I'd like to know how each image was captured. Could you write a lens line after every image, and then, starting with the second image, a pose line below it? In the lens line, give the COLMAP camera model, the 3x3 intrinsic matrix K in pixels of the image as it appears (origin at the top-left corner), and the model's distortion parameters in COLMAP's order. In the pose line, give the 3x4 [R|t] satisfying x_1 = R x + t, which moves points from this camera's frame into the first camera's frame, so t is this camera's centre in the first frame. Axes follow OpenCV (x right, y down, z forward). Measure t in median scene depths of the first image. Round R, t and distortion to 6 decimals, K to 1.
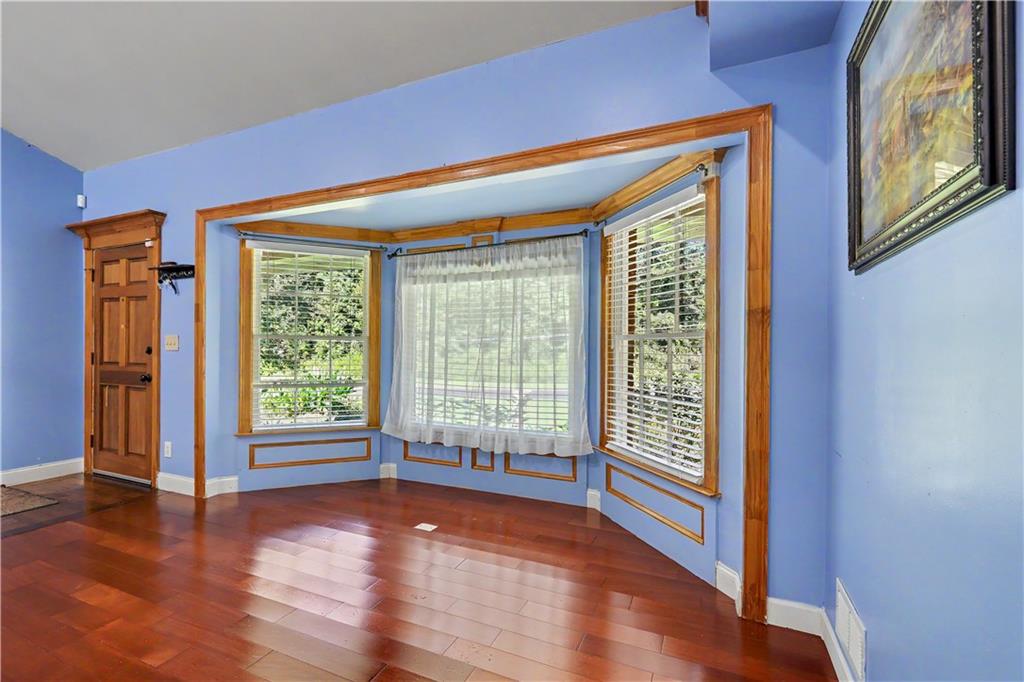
lens RADIAL K [[465.3, 0, 510.5], [0, 465.3, 342.8], [0, 0, 1]] dist [0.001646, 0.000786]
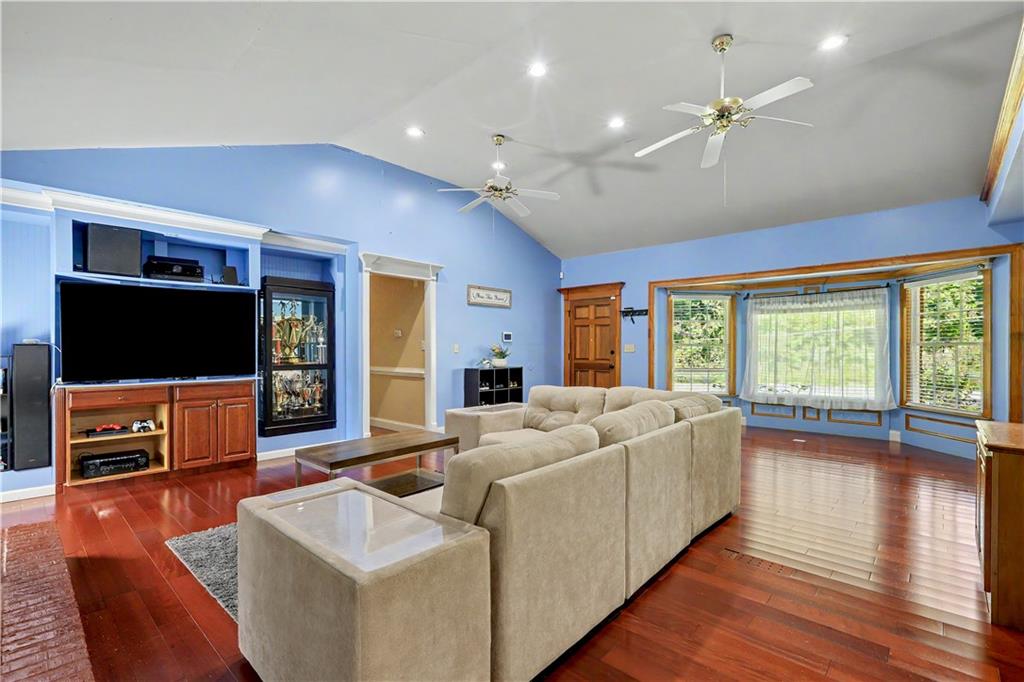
lens RADIAL K [[465.3, 0, 513.2], [0, 465.3, 346.7], [0, 0, 1]] dist [0.001646, 0.000786]
pose [[0.947207, -0.006644, -0.320553, -0.574289], [0.007565, 0.999970, 0.001629, -0.014444], [0.320533, -0.003968, 0.947229, -1.048772]]
